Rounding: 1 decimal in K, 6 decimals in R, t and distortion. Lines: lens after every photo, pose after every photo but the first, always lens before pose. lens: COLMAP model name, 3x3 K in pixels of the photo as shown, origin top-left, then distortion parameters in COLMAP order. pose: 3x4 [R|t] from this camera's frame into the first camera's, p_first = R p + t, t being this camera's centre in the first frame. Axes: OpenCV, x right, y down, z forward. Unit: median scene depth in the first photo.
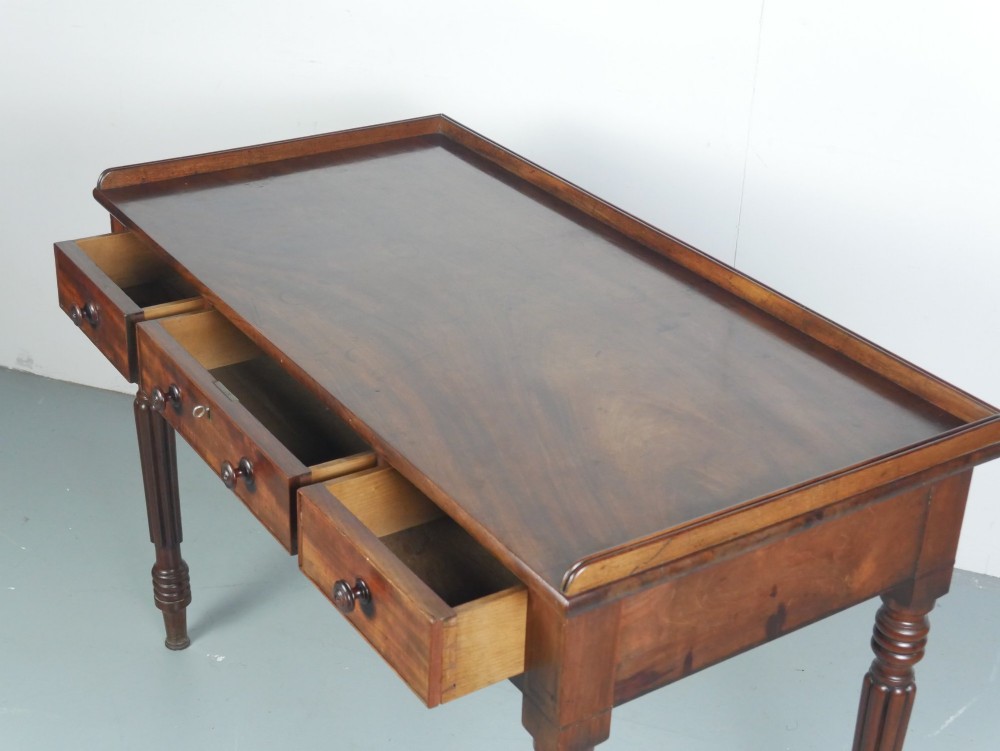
lens RADIAL K [[1561.6, 0, 493.1], [0, 1561.6, 378.2], [0, 0, 1]] dist [0.018273, 0.000000]
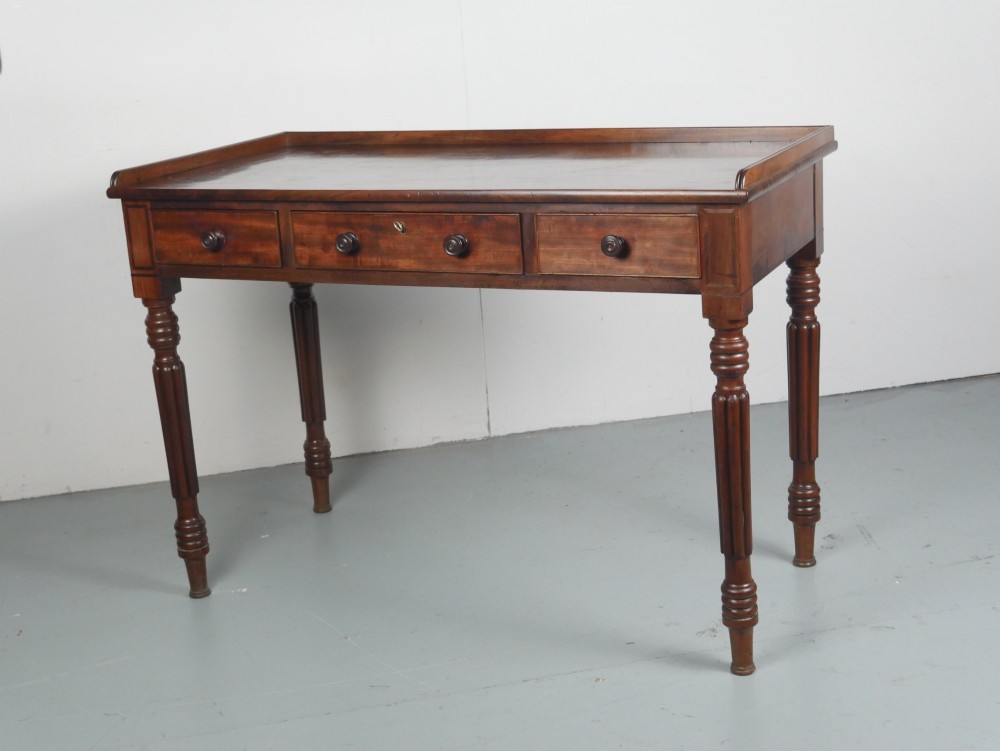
lens RADIAL K [[1561.6, 0, 504.8], [0, 1561.6, 375.1], [0, 0, 1]] dist [0.018273, 0.000000]
pose [[0.841651, -0.223485, 0.491608, -0.862848], [0.325079, 0.936602, -0.130767, 0.385383], [-0.431217, 0.269871, 0.860942, -0.228840]]
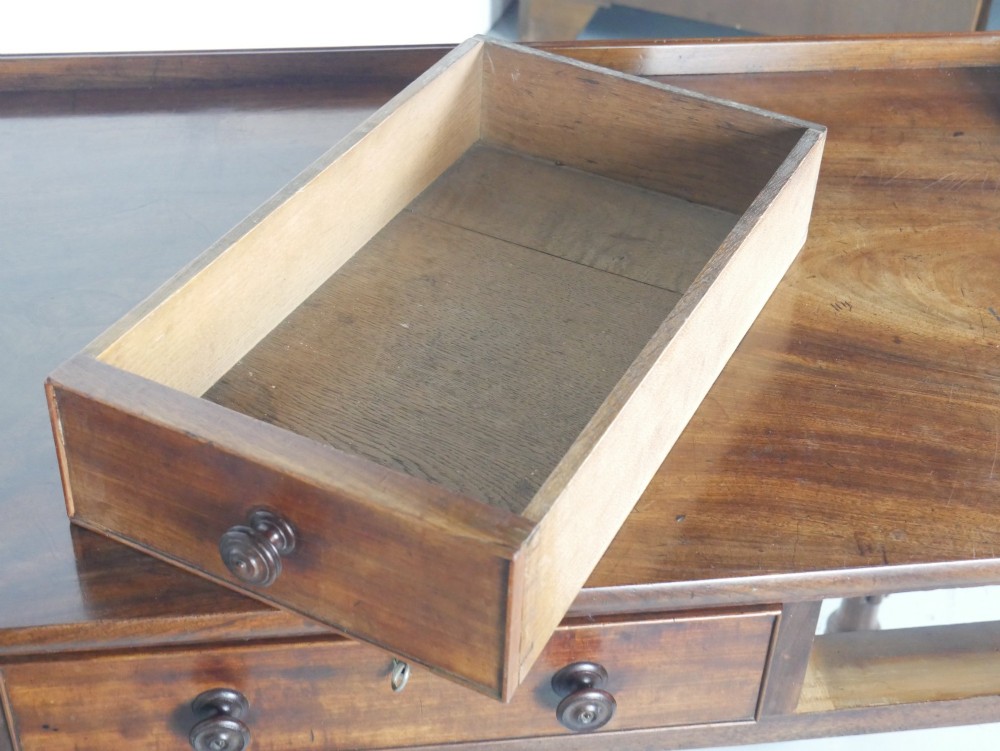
lens RADIAL K [[1561.6, 0, 497.4], [0, 1561.6, 375.3], [0, 0, 1]] dist [0.018273, 0.000000]
pose [[0.435169, -0.576771, 0.691349, -0.444252], [0.388676, 0.812977, 0.433589, -0.285892], [-0.812132, 0.080026, 0.577959, 0.778705]]
